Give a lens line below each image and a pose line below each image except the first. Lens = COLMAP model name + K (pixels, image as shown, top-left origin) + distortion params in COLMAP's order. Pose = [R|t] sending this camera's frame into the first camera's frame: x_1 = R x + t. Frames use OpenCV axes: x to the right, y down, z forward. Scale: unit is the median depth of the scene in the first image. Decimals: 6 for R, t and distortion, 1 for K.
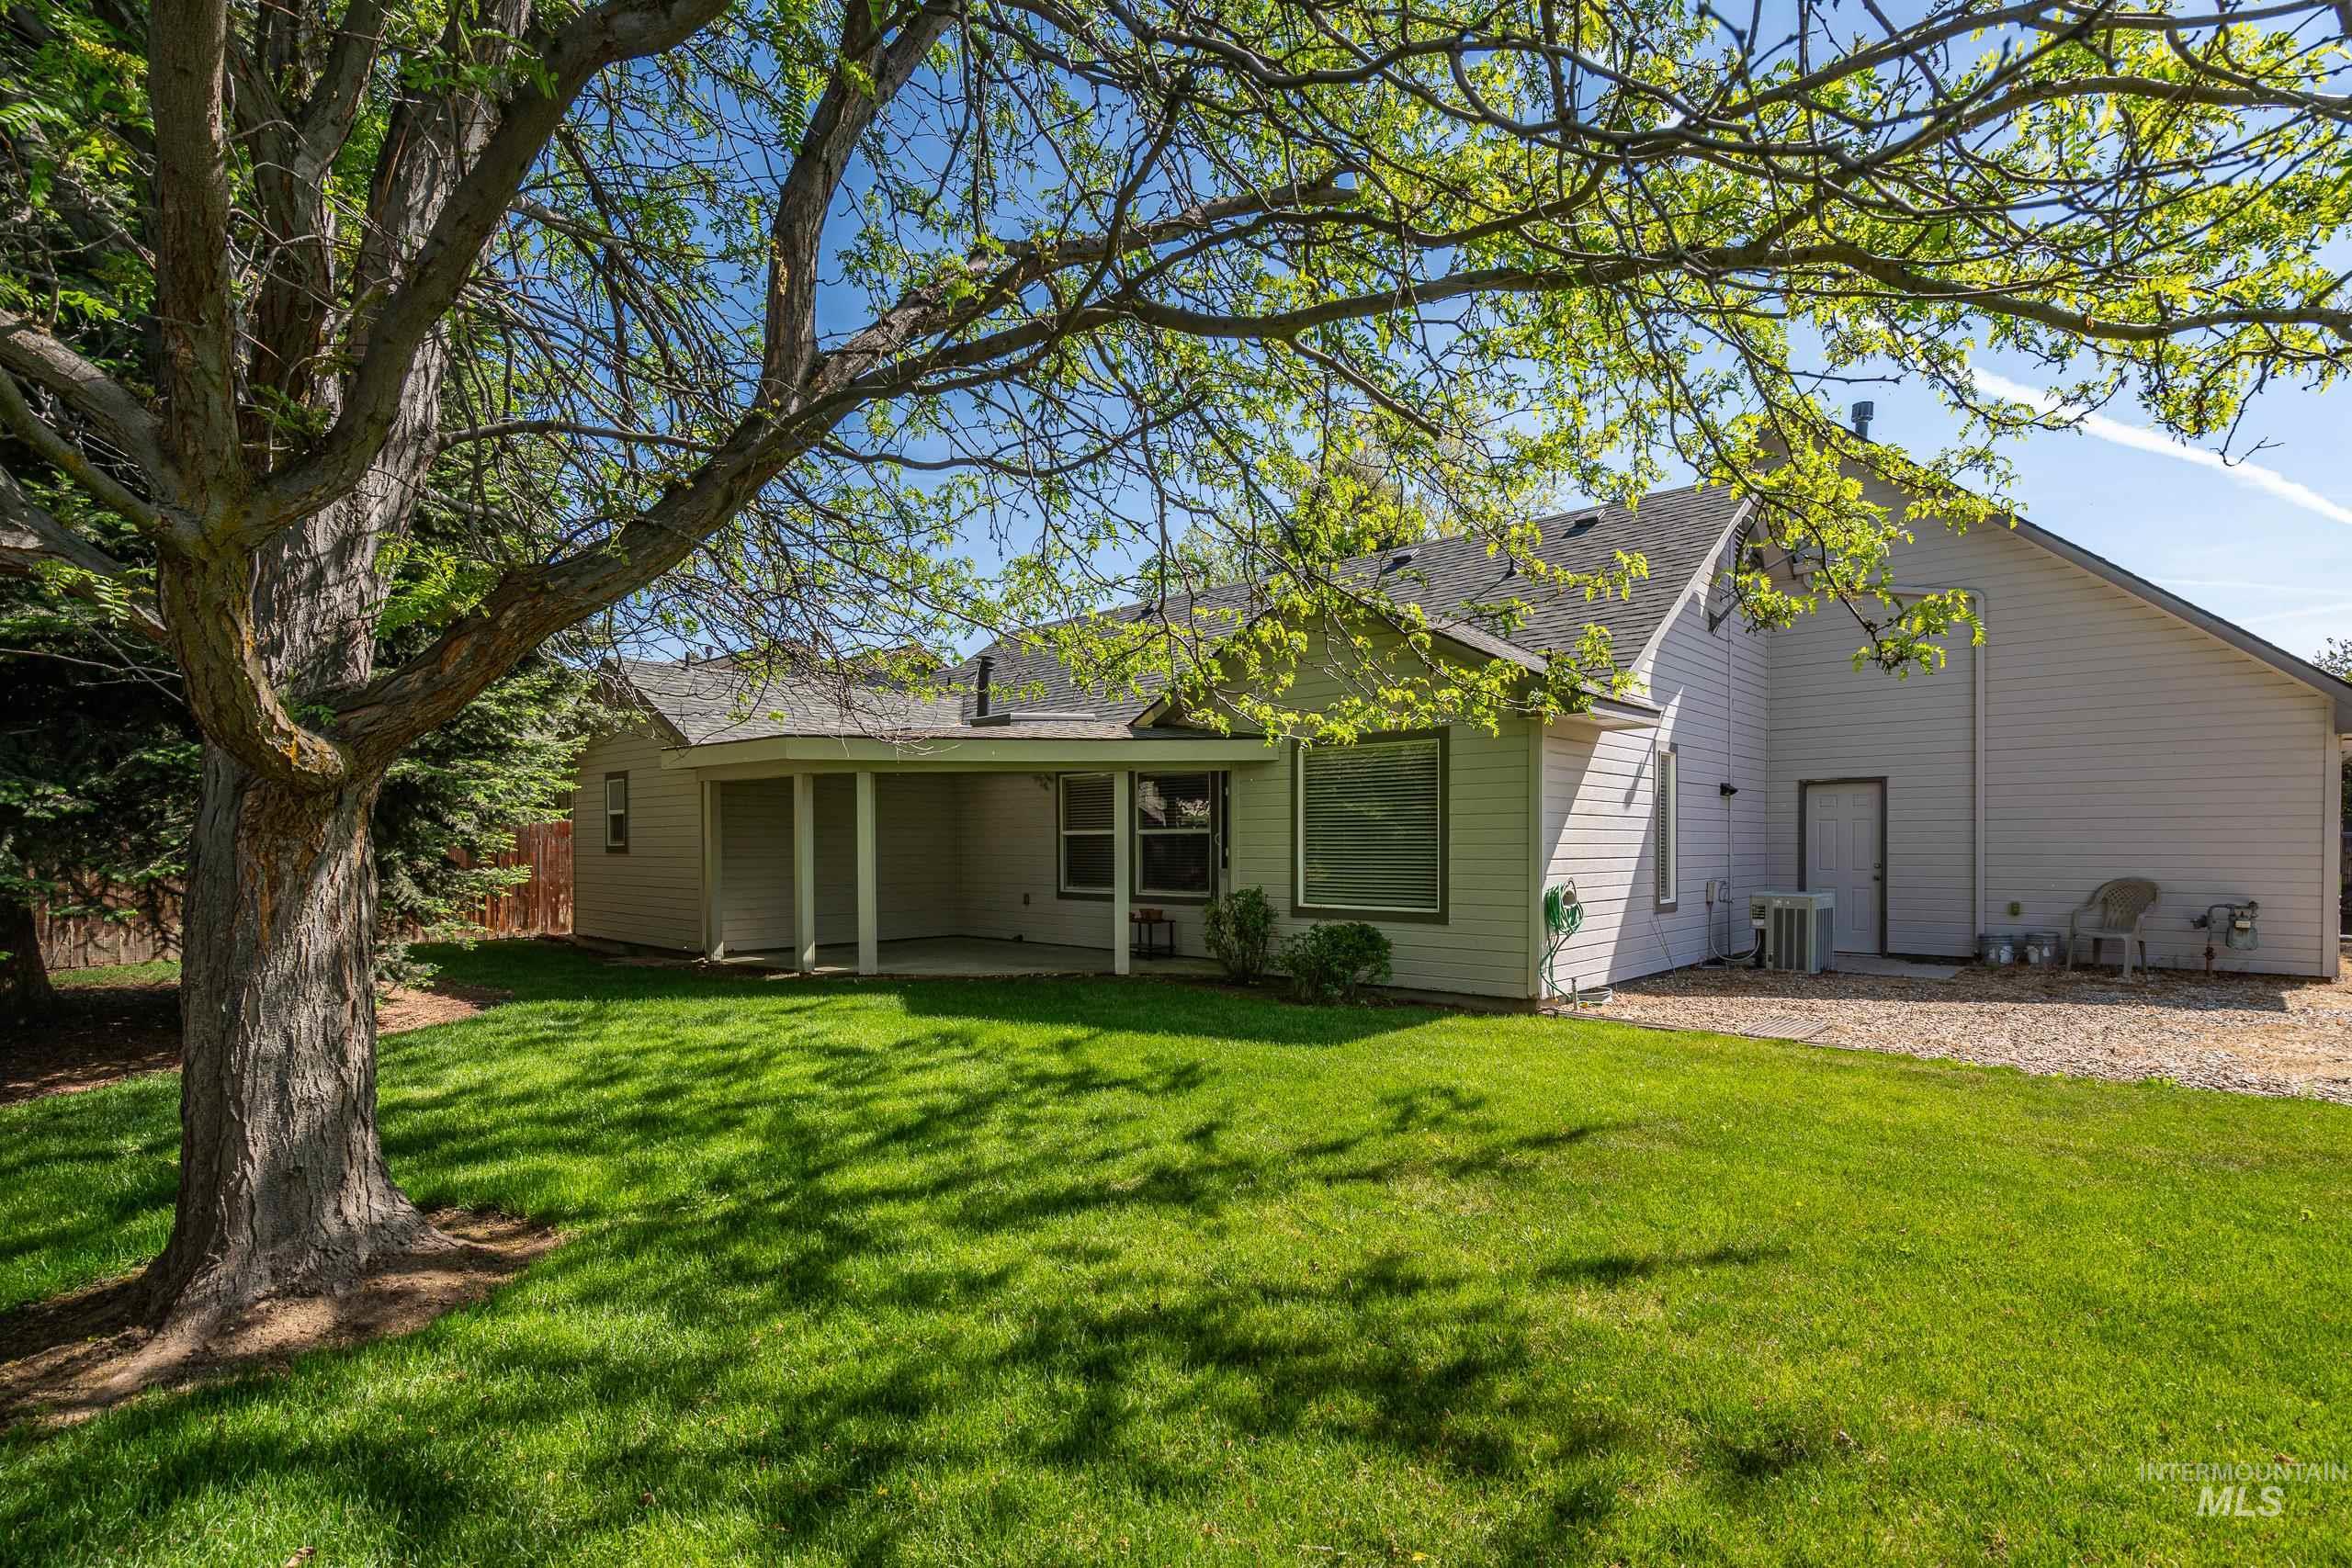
lens RADIAL K [[1112.7, 0, 1179.1], [0, 1112.7, 846.0], [0, 0, 1]] dist [-0.000917, 0.000019]
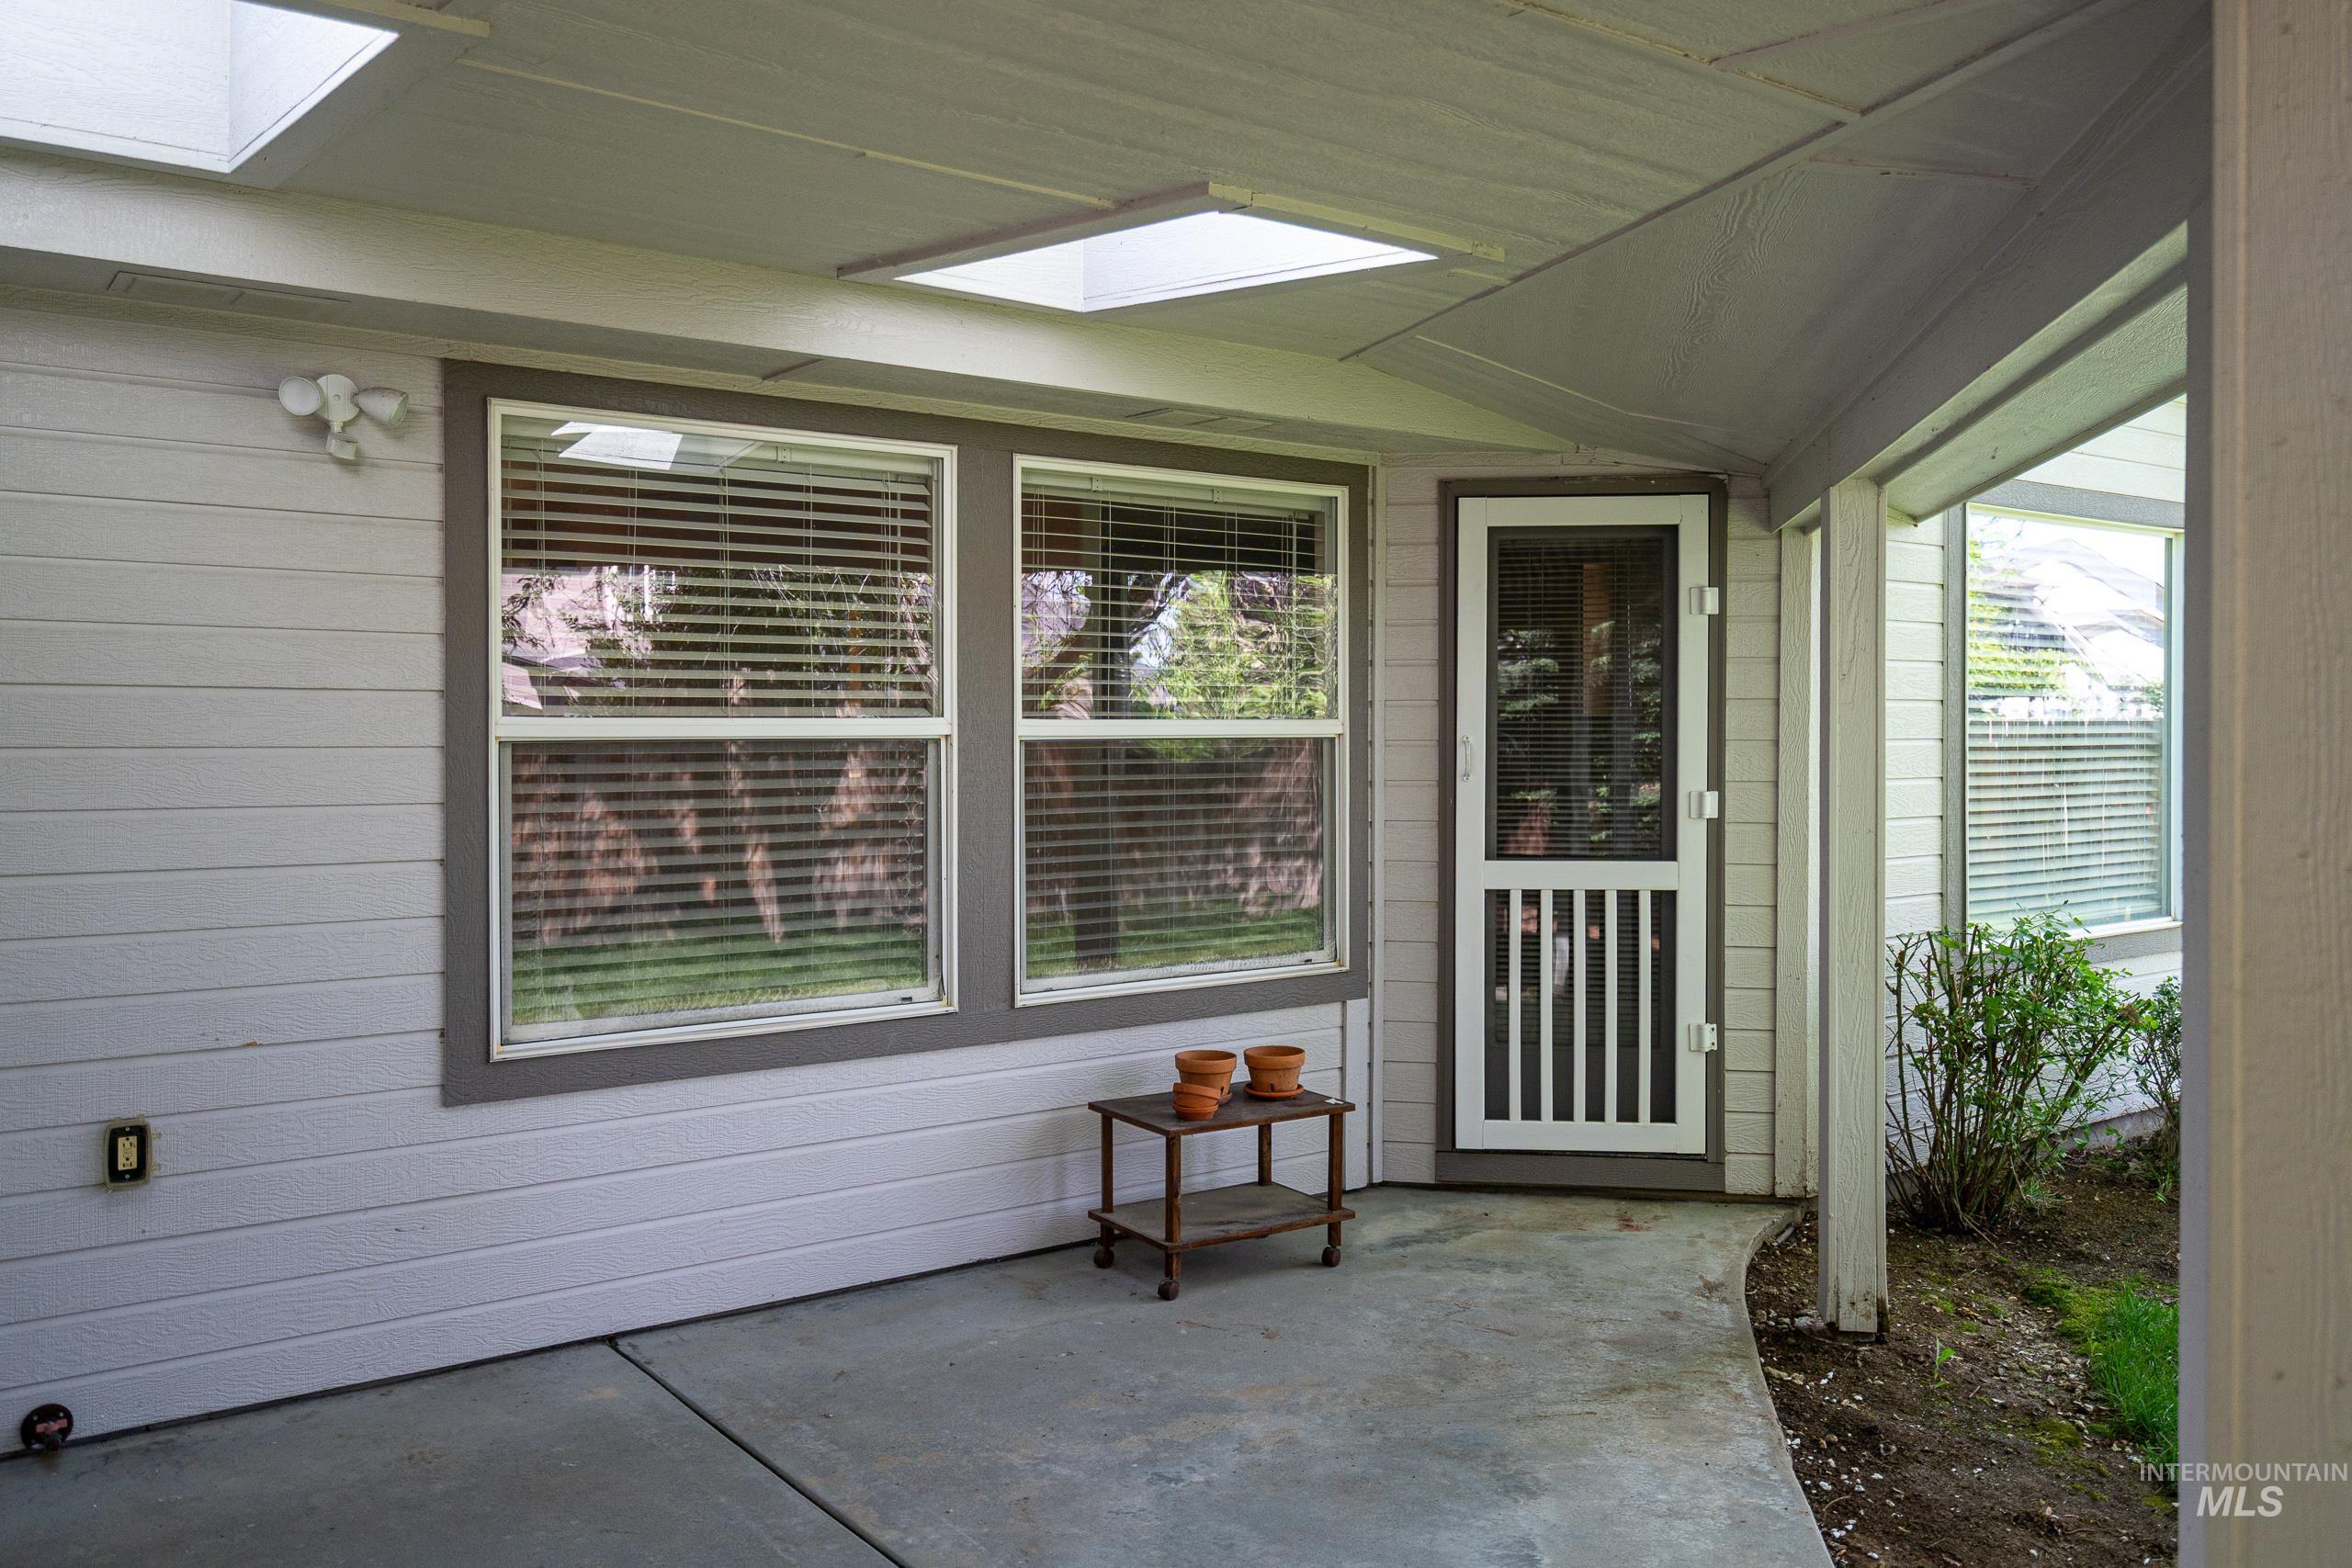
lens RADIAL K [[1787.0, 0, 1116.9], [0, 1787.0, 743.4], [0, 0, 1]] dist [0.029444, -0.000668]
pose [[0.207929, -0.003527, 0.978138, -0.452175], [0.001660, 0.999993, 0.003253, -0.012463], [-0.978143, 0.000948, 0.207933, 1.042354]]
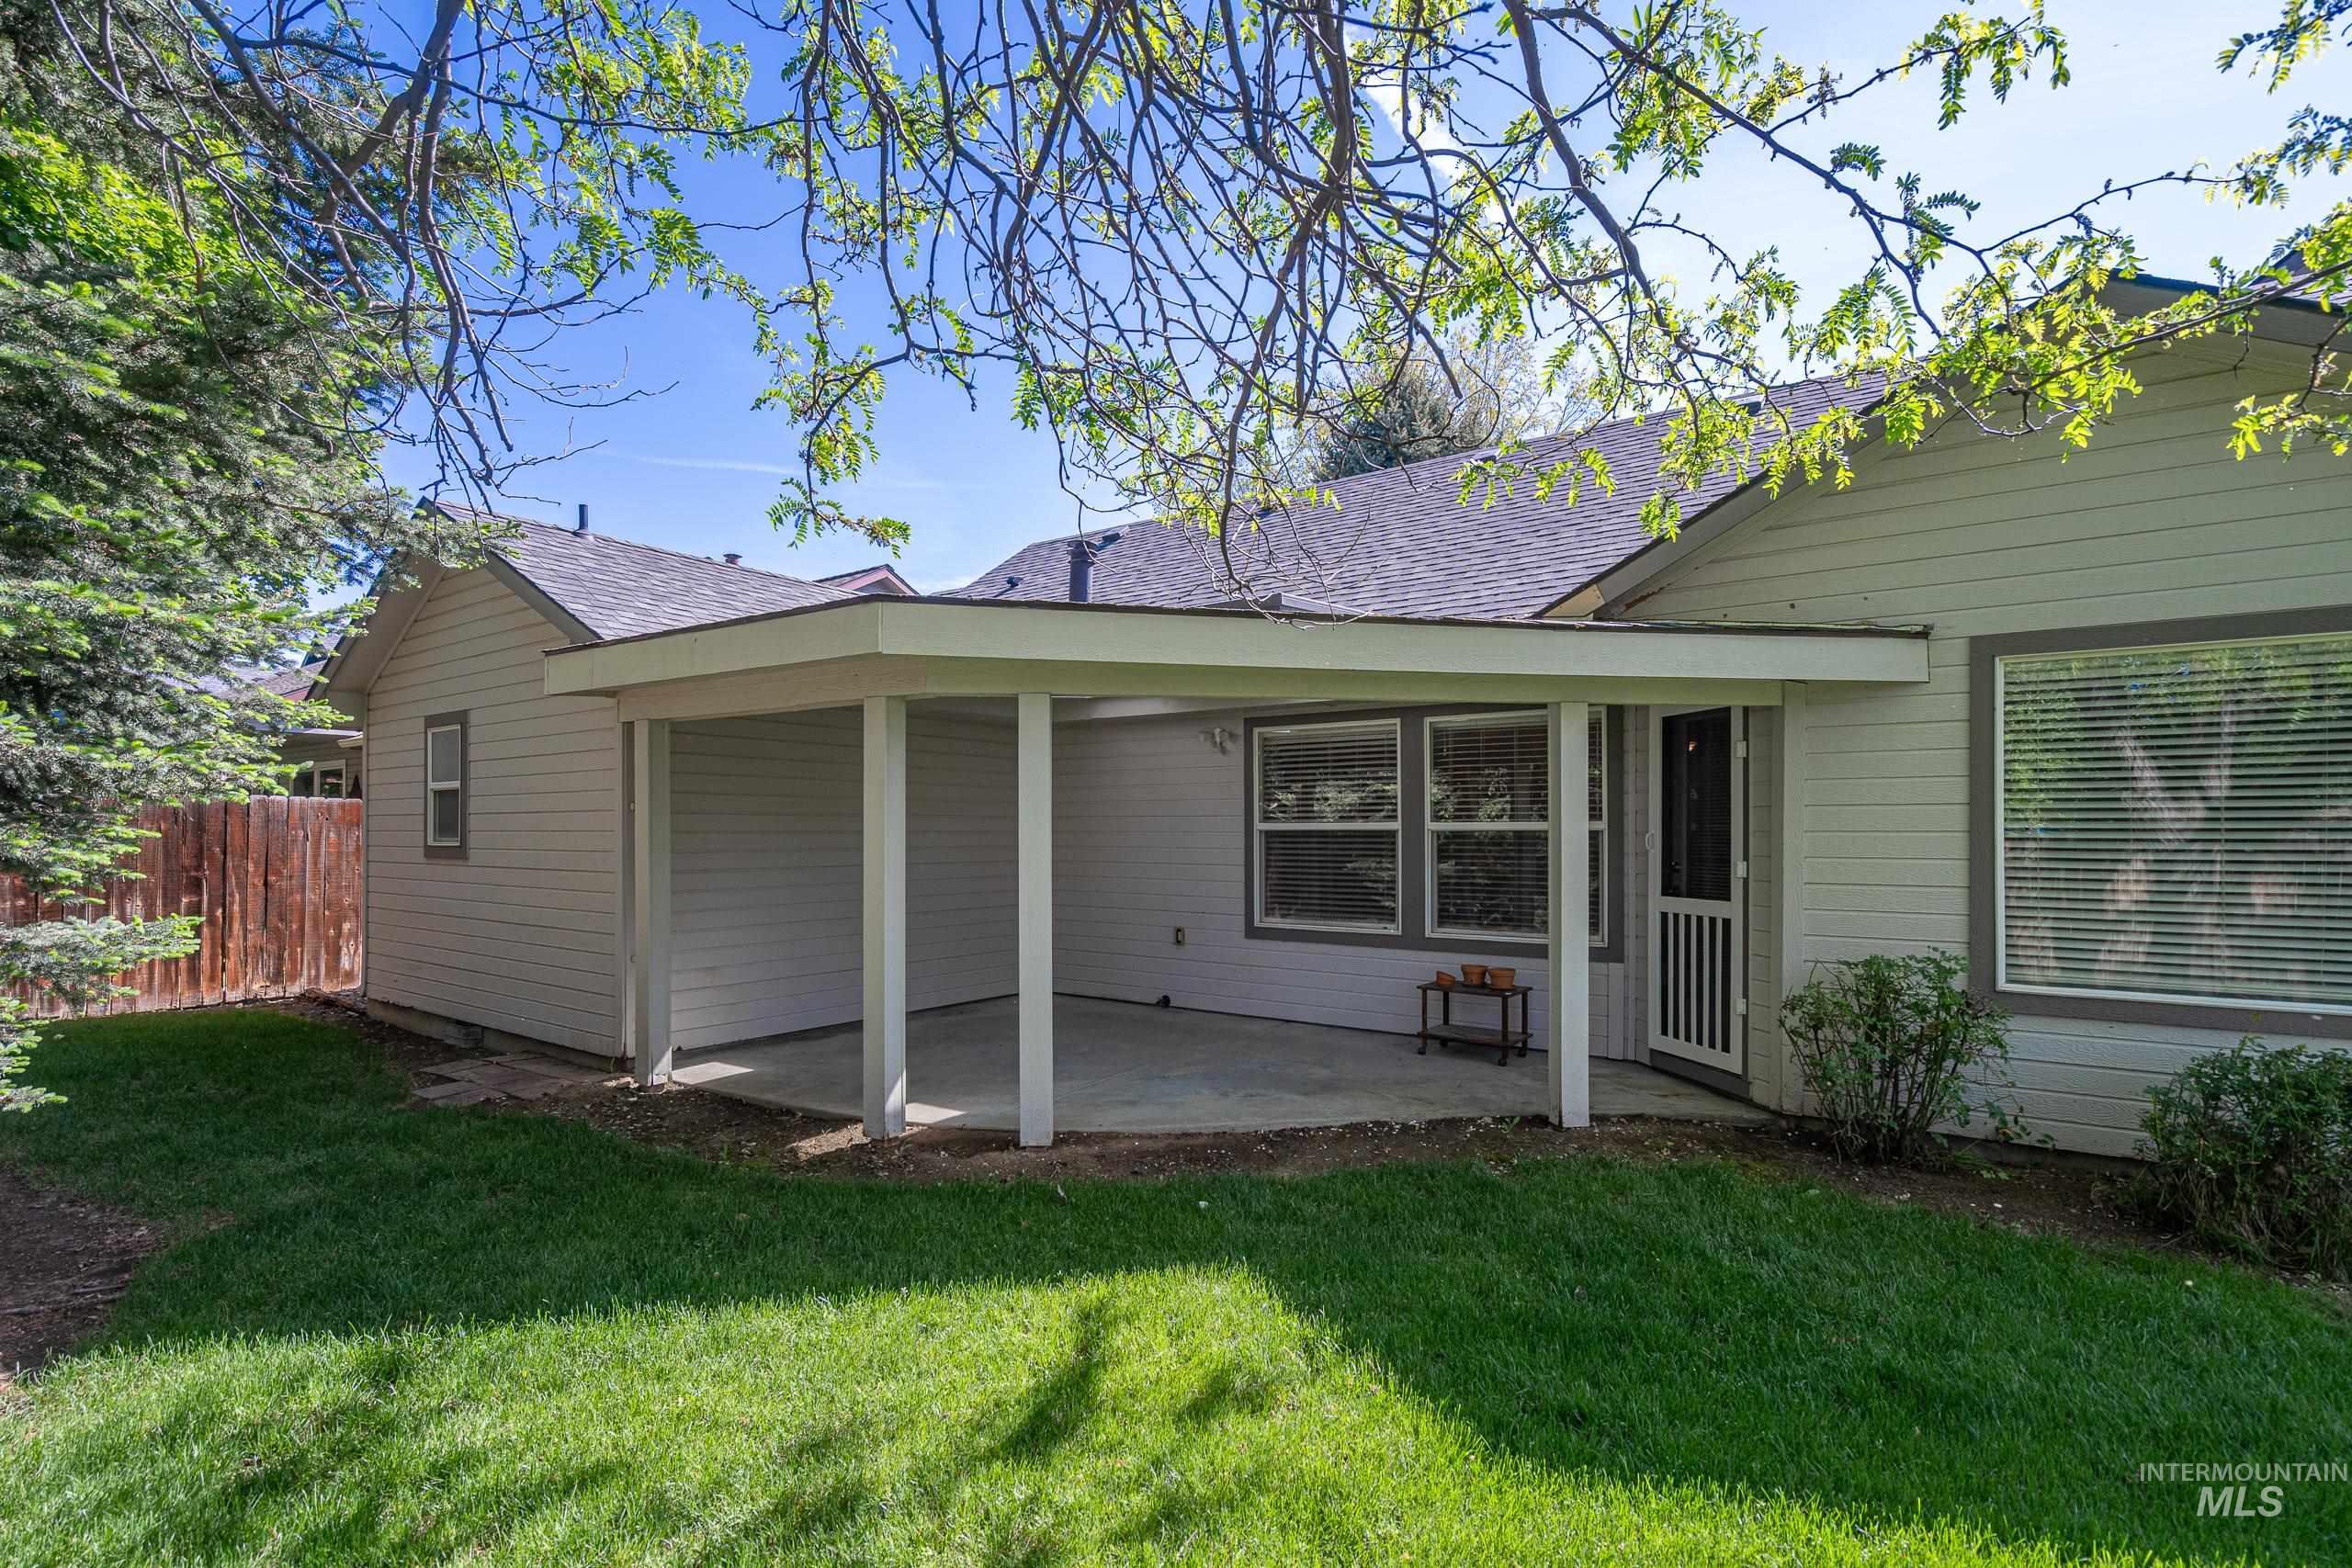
lens RADIAL K [[1097.6, 0, 1183.9], [0, 1097.6, 832.8], [0, 0, 1]] dist [0.000551, 0.000046]
pose [[0.992445, 0.004670, 0.122601, -0.265531], [-0.004497, 0.999988, -0.001684, -0.009010], [-0.122608, 0.001120, 0.992455, 0.528158]]
